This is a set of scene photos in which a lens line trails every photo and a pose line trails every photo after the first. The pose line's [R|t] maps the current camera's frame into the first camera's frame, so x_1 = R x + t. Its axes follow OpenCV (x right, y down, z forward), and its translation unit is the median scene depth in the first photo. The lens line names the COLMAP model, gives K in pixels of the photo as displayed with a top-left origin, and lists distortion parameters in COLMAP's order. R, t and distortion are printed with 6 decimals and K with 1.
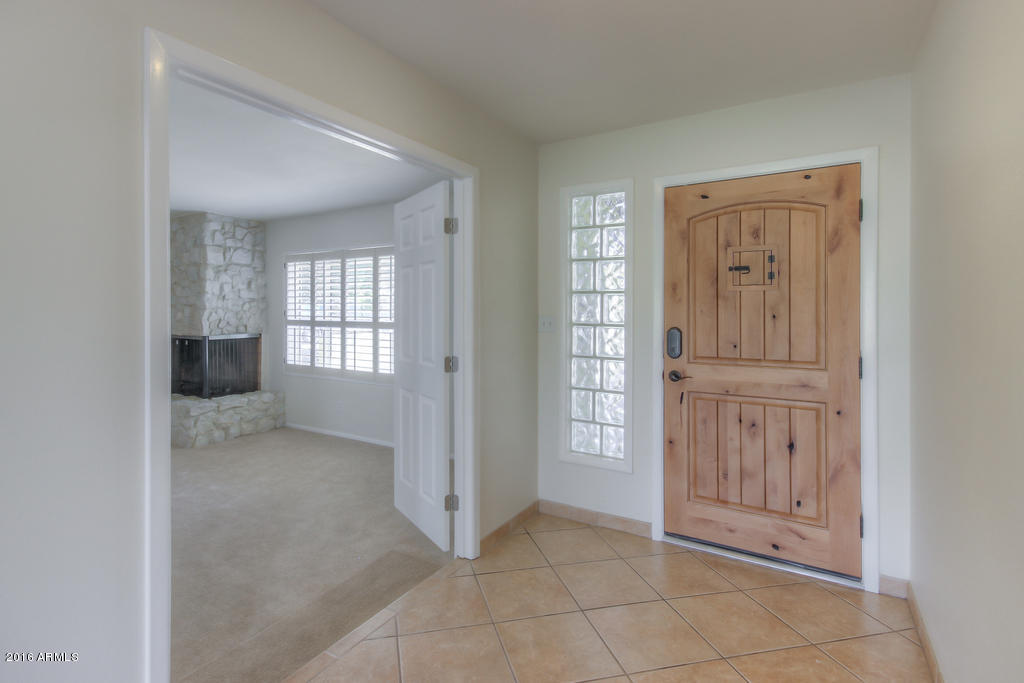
lens RADIAL K [[506.4, 0, 490.0], [0, 506.4, 313.3], [0, 0, 1]] dist [0.002923, 0.000168]
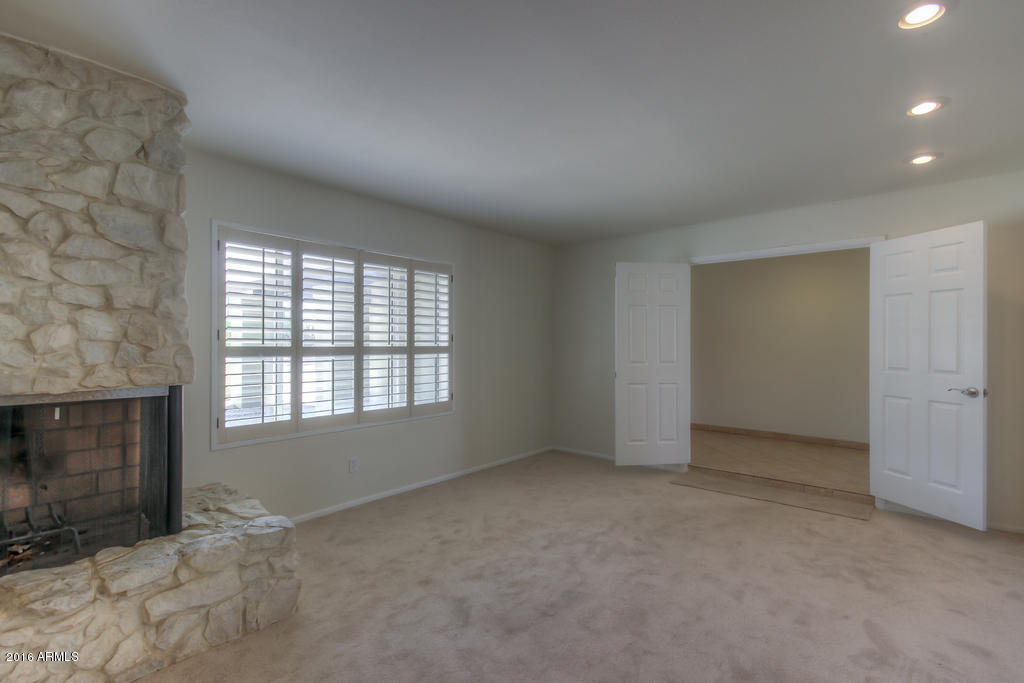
lens RADIAL K [[473.2, 0, 506.3], [0, 473.2, 339.7], [0, 0, 1]] dist [0.011001, -0.000081]
pose [[0.152063, 0.003440, 0.988365, -0.896006], [-0.000286, 0.999994, -0.003436, 0.007580], [-0.988371, 0.000240, 0.152063, 0.654252]]
